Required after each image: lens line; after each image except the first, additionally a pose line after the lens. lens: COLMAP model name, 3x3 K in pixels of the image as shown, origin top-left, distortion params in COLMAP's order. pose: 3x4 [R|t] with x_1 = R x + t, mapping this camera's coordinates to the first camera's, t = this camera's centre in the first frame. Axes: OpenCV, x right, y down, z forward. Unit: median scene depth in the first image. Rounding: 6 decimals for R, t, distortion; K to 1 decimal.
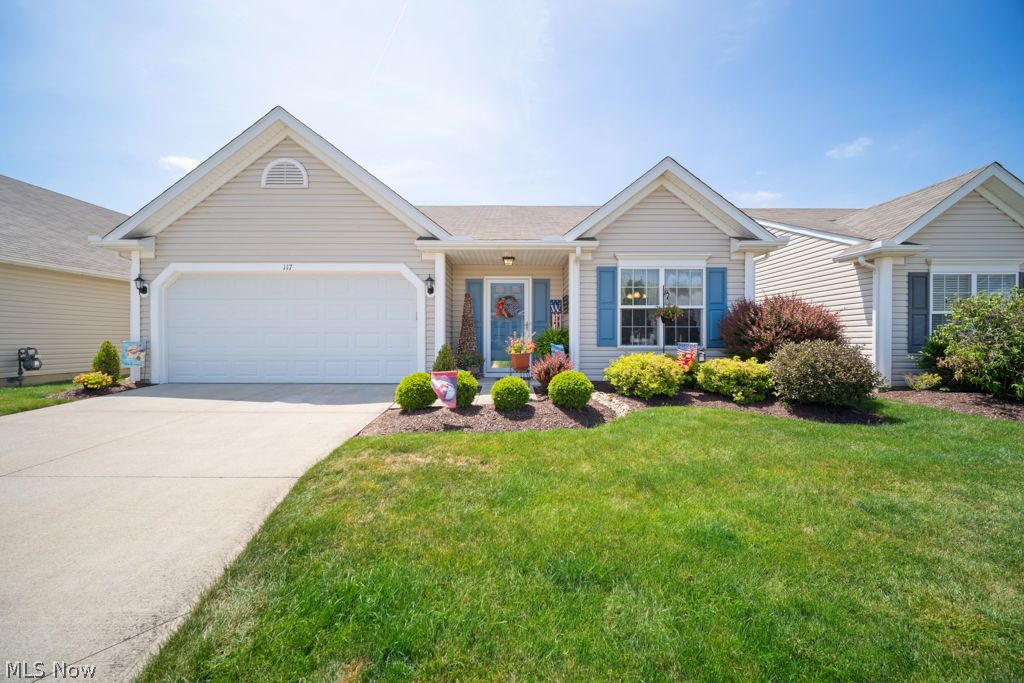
lens RADIAL K [[397.4, 0, 517.3], [0, 397.4, 341.5], [0, 0, 1]] dist [-0.001744, -0.000102]
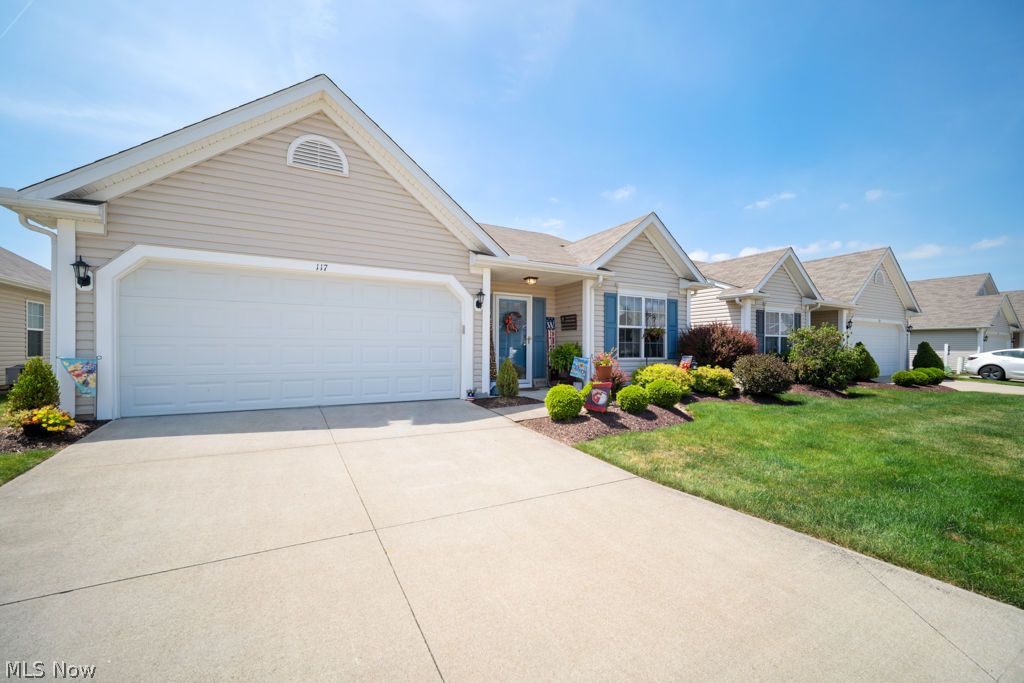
lens RADIAL K [[404.1, 0, 512.7], [0, 404.1, 348.8], [0, 0, 1]] dist [-0.001575, -0.000282]
pose [[0.876230, 0.002313, 0.481888, -0.634158], [0.000322, 0.999985, -0.005384, -0.010995], [-0.481894, 0.004873, 0.876216, 0.064336]]
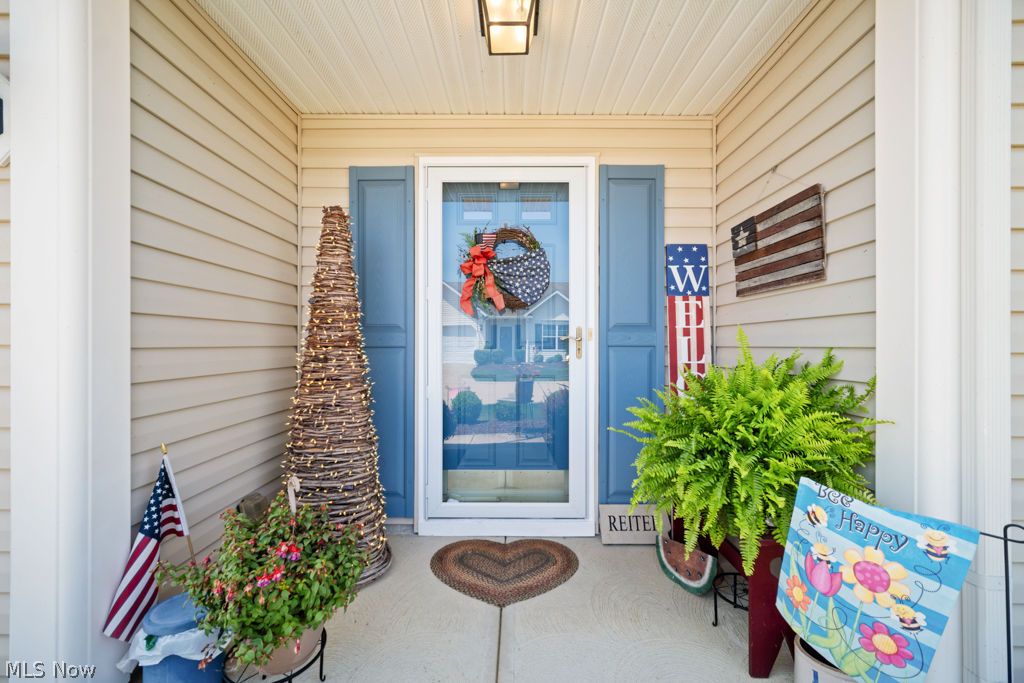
lens RADIAL K [[404.1, 0, 512.7], [0, 404.1, 348.8], [0, 0, 1]] dist [-0.001575, -0.000282]
pose [[0.999989, 0.001011, -0.004629, -0.021249], [-0.001034, 0.999987, -0.004956, -0.039340], [0.004624, 0.004960, 0.999977, 0.852092]]
